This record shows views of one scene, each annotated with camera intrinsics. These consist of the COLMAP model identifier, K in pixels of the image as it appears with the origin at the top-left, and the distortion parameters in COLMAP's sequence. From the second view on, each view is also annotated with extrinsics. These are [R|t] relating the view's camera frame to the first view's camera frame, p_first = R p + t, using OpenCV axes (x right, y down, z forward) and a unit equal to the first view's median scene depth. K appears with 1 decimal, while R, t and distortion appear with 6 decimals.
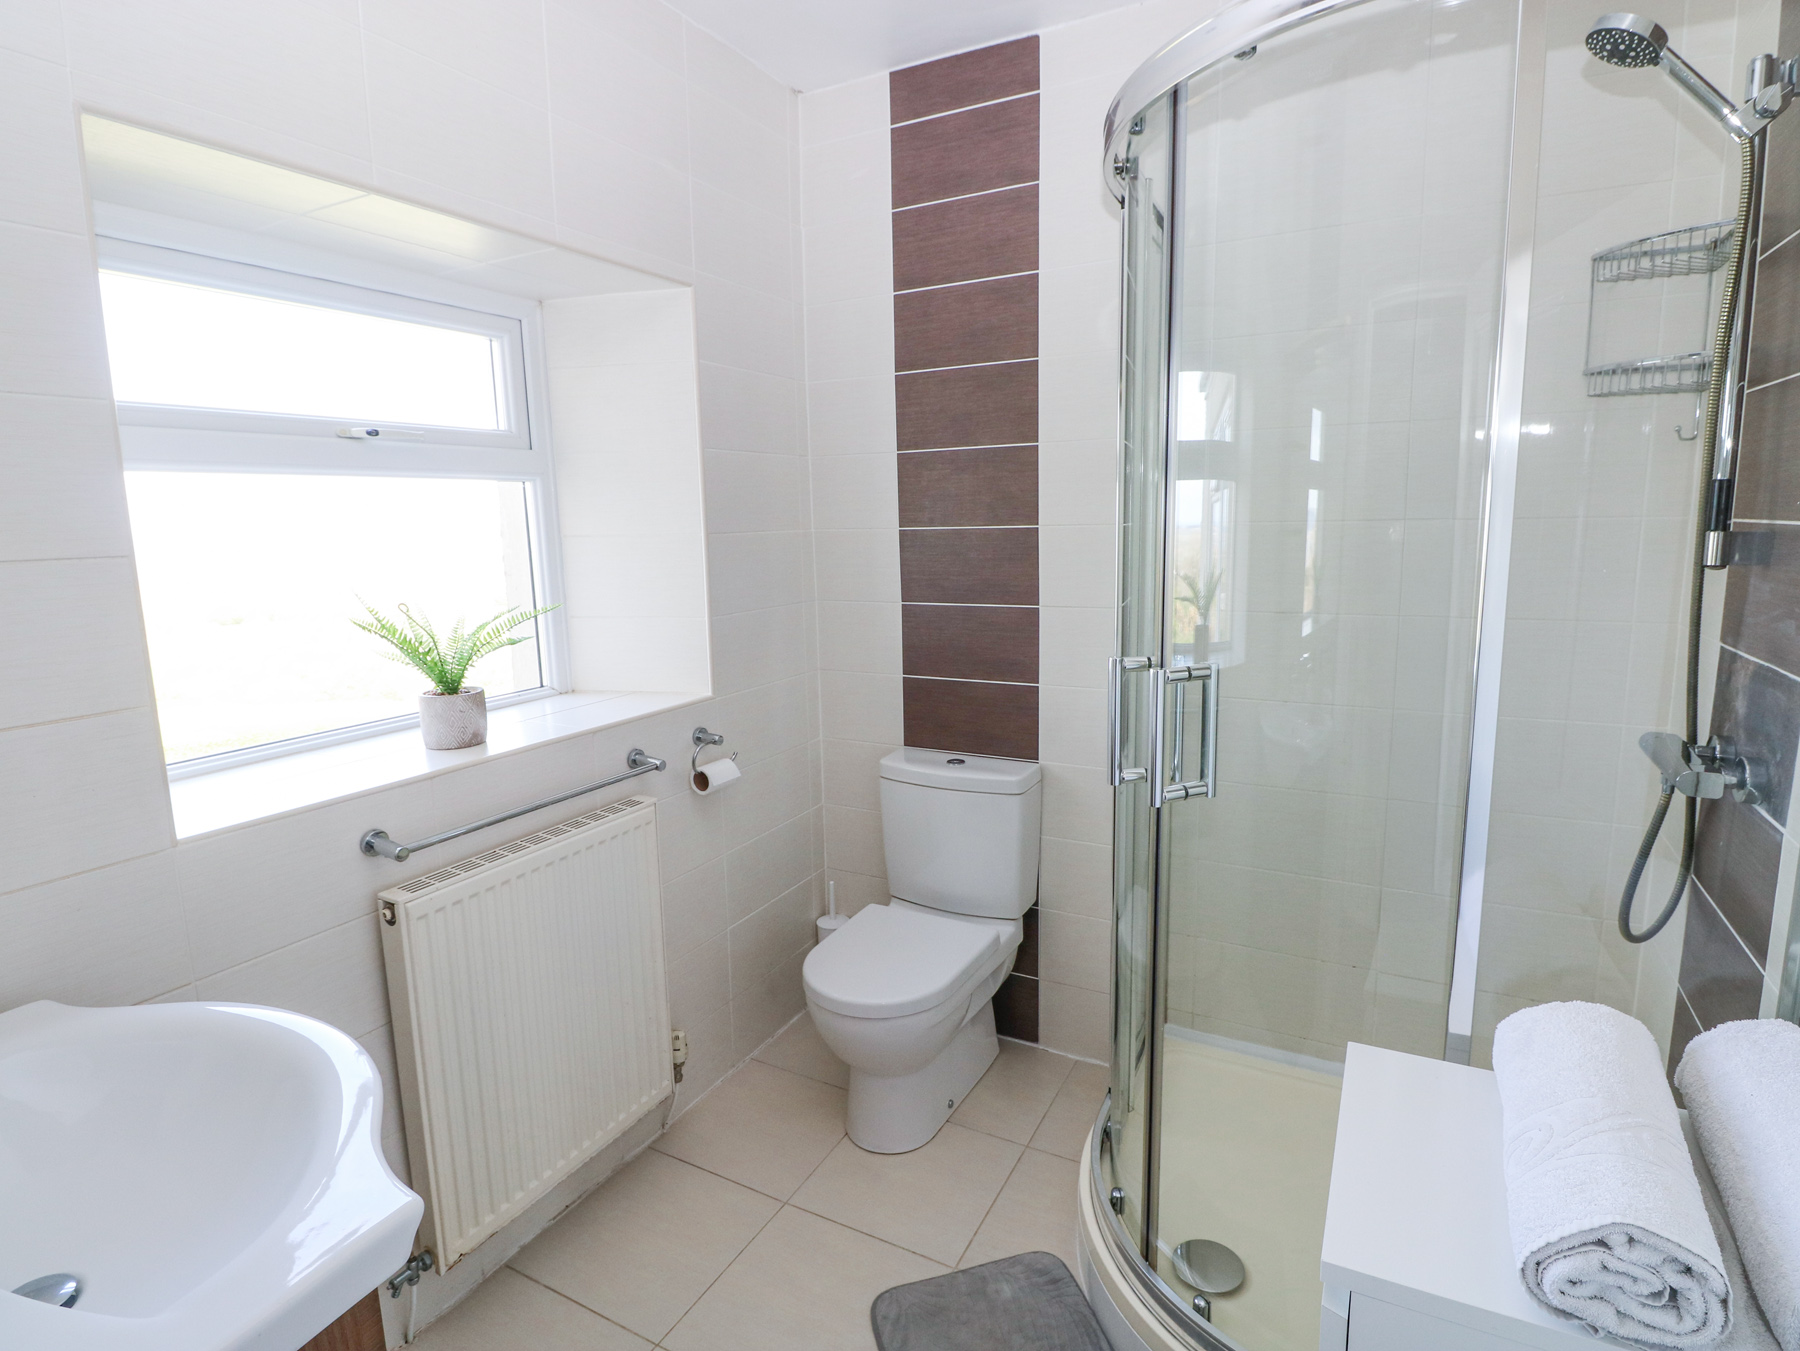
lens RADIAL K [[953.4, 0, 907.0], [0, 953.4, 677.8], [0, 0, 1]] dist [-0.002342, -0.010902]
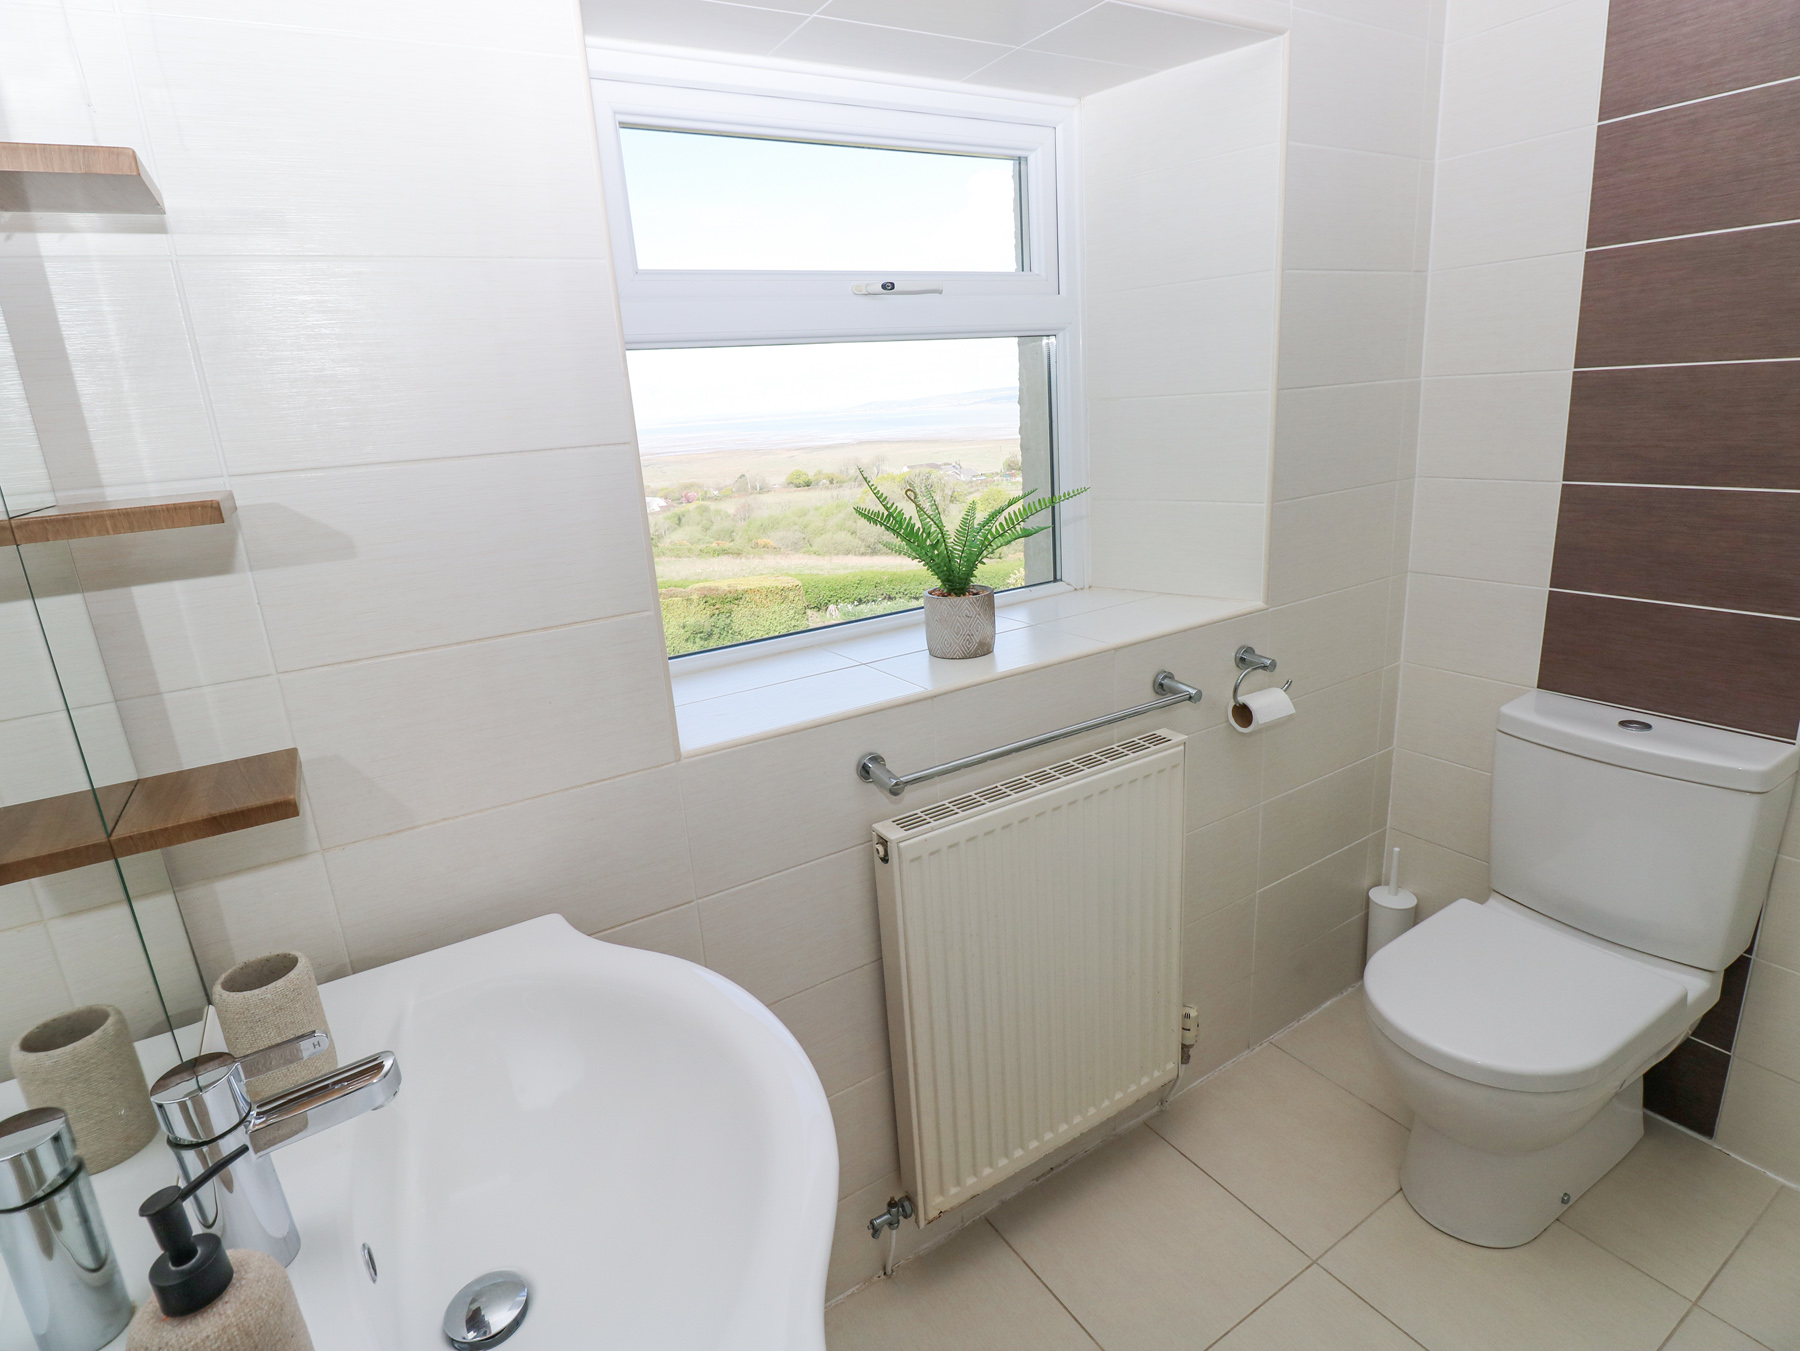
lens RADIAL K [[953.4, 0, 904.0], [0, 953.4, 663.1], [0, 0, 1]] dist [-0.002342, -0.010902]
pose [[0.870898, 0.094289, -0.482335, -0.092690], [-0.031904, 0.990200, 0.135964, -0.034431], [0.490428, -0.103023, 0.865371, 0.208061]]
